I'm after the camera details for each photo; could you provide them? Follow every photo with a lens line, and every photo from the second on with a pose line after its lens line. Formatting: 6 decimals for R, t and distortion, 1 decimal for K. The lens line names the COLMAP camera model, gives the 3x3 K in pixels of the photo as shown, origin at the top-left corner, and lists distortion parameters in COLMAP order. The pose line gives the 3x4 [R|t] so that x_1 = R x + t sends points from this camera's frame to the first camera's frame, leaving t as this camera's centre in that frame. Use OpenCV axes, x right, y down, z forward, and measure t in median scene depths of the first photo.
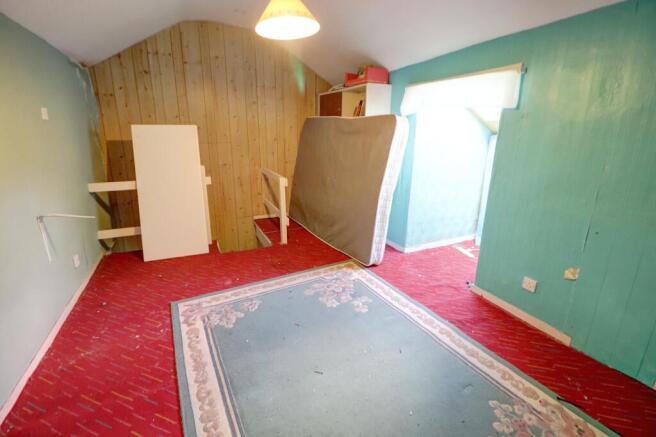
lens RADIAL K [[305.0, 0, 330.7], [0, 305.0, 206.4], [0, 0, 1]] dist [0.000584, -0.012230]
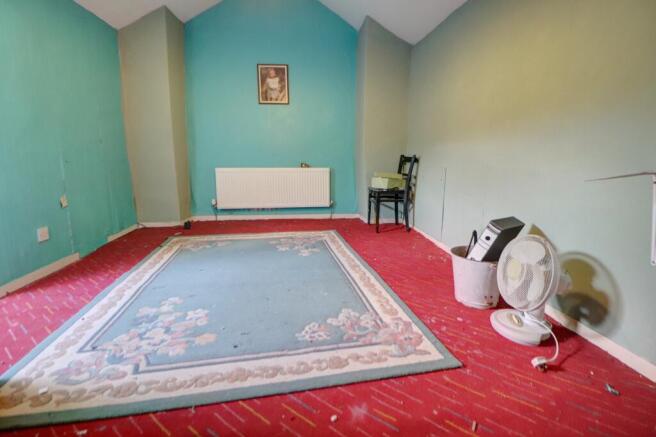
lens RADIAL K [[305.0, 0, 330.7], [0, 305.0, 206.4], [0, 0, 1]] dist [0.000584, -0.012230]
pose [[-0.950594, -0.072567, 0.301836, -0.449584], [0.051843, 0.921532, 0.384826, -0.132076], [-0.306077, 0.381461, -0.872241, 1.400634]]
